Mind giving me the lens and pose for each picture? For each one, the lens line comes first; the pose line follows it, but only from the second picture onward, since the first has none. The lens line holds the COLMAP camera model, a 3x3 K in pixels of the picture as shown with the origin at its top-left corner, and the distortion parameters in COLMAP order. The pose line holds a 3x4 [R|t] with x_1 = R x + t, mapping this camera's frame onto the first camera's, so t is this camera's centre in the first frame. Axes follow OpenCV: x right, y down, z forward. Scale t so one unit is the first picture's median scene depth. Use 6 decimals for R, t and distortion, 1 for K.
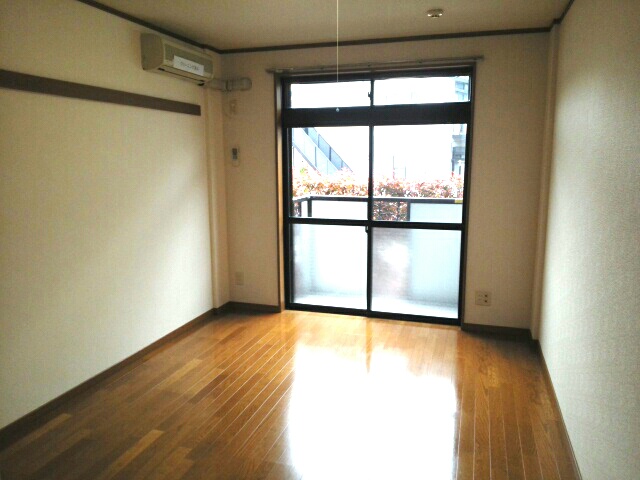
lens RADIAL K [[511.2, 0, 357.7], [0, 511.2, 248.4], [0, 0, 1]] dist [0.018066, -0.000068]
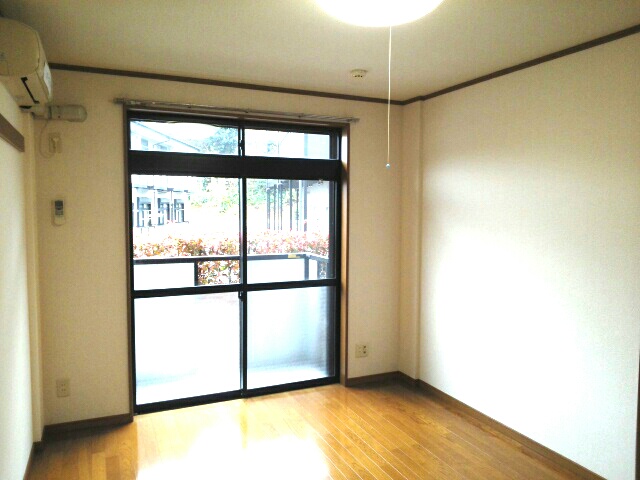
lens RADIAL K [[511.2, 0, 321.5], [0, 511.2, 239.2], [0, 0, 1]] dist [0.018066, -0.000068]
pose [[0.743047, -0.040202, 0.668030, -0.457717], [0.103598, 0.993071, -0.055469, -0.069351], [-0.661172, 0.110423, 0.742064, 0.257889]]
